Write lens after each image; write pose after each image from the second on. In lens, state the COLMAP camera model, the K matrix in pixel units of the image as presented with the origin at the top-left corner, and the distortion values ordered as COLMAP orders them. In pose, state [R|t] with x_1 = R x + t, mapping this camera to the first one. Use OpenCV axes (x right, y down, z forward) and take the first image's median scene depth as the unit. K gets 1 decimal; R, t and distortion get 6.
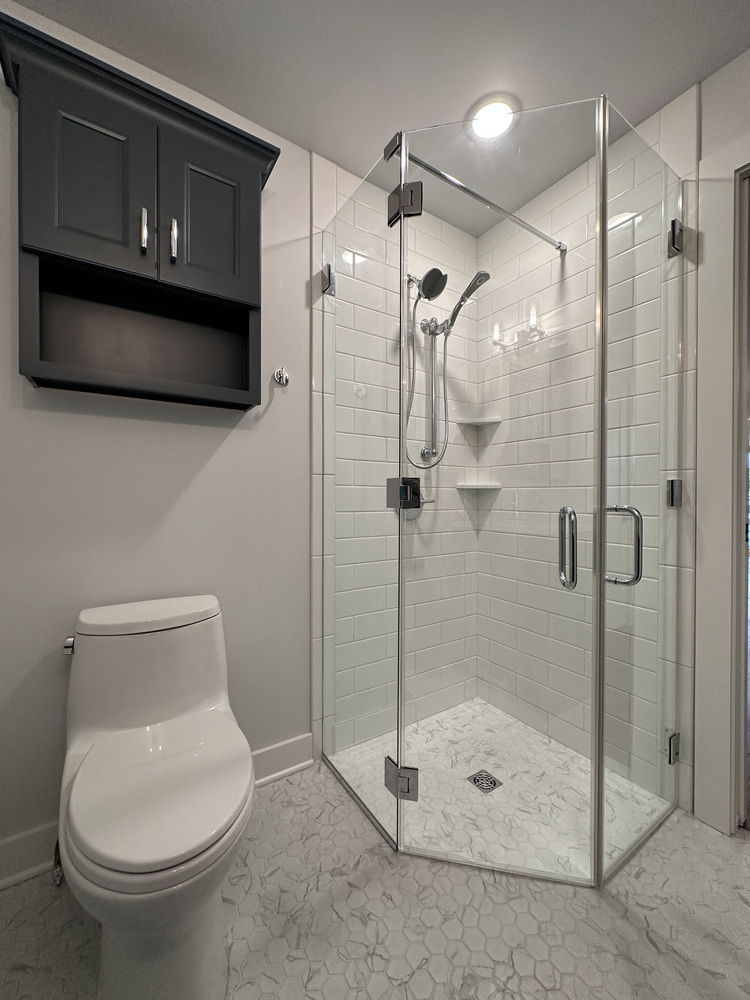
lens RADIAL K [[396.9, 0, 372.5], [0, 396.9, 499.0], [0, 0, 1]] dist [-0.002634, 0.000764]
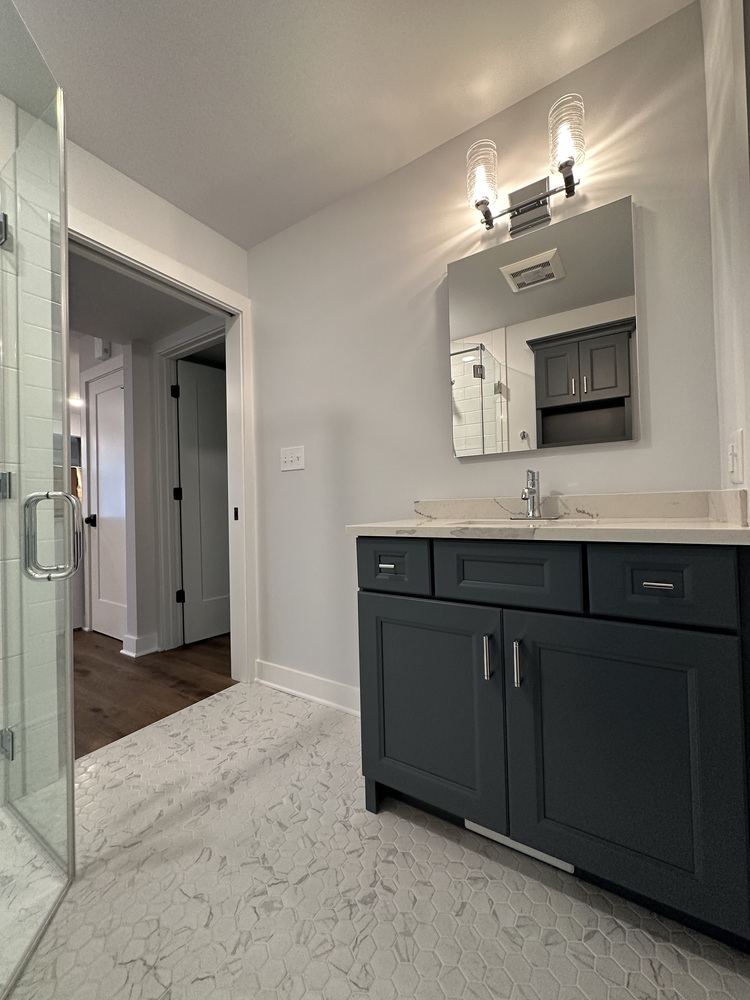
lens RADIAL K [[396.9, 0, 377.5], [0, 396.9, 493.9], [0, 0, 1]] dist [-0.002634, 0.000764]
pose [[-0.410495, 0.023161, 0.911569, -0.648785], [0.029697, 0.999487, -0.012021, 0.054234], [-0.911379, 0.022136, -0.410972, 0.673880]]
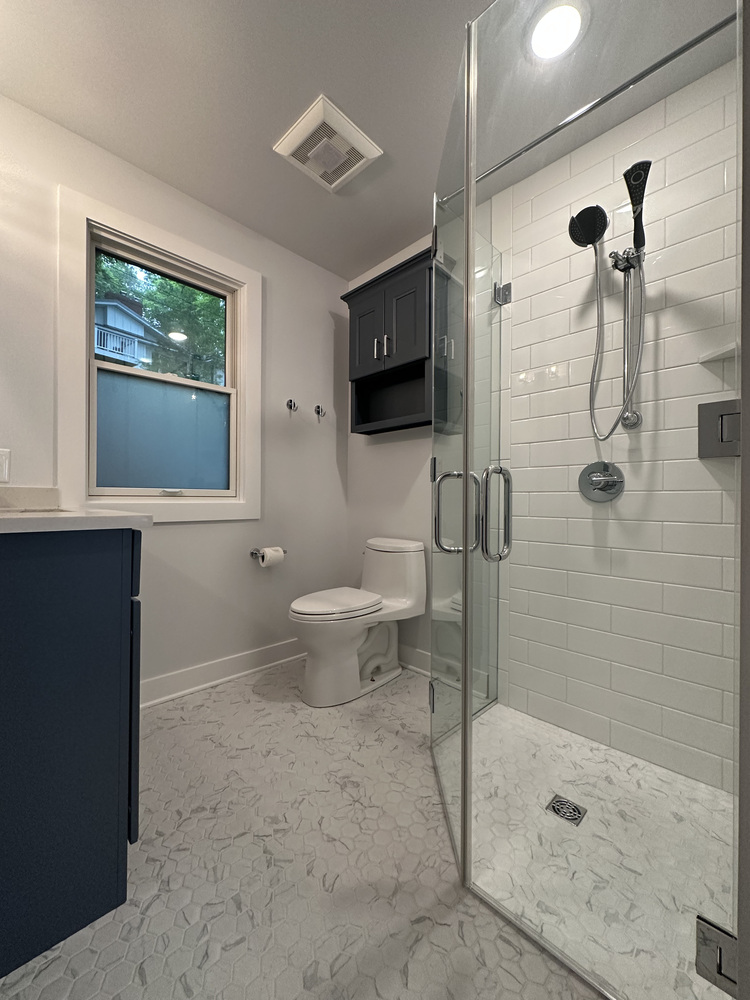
lens RADIAL K [[396.9, 0, 376.0], [0, 396.9, 501.0], [0, 0, 1]] dist [-0.002634, 0.000764]
pose [[0.208019, 0.000660, -0.978125, 1.385639], [-0.011629, 0.999931, -0.001798, 0.095854], [0.978056, 0.011749, 0.208012, 0.586060]]
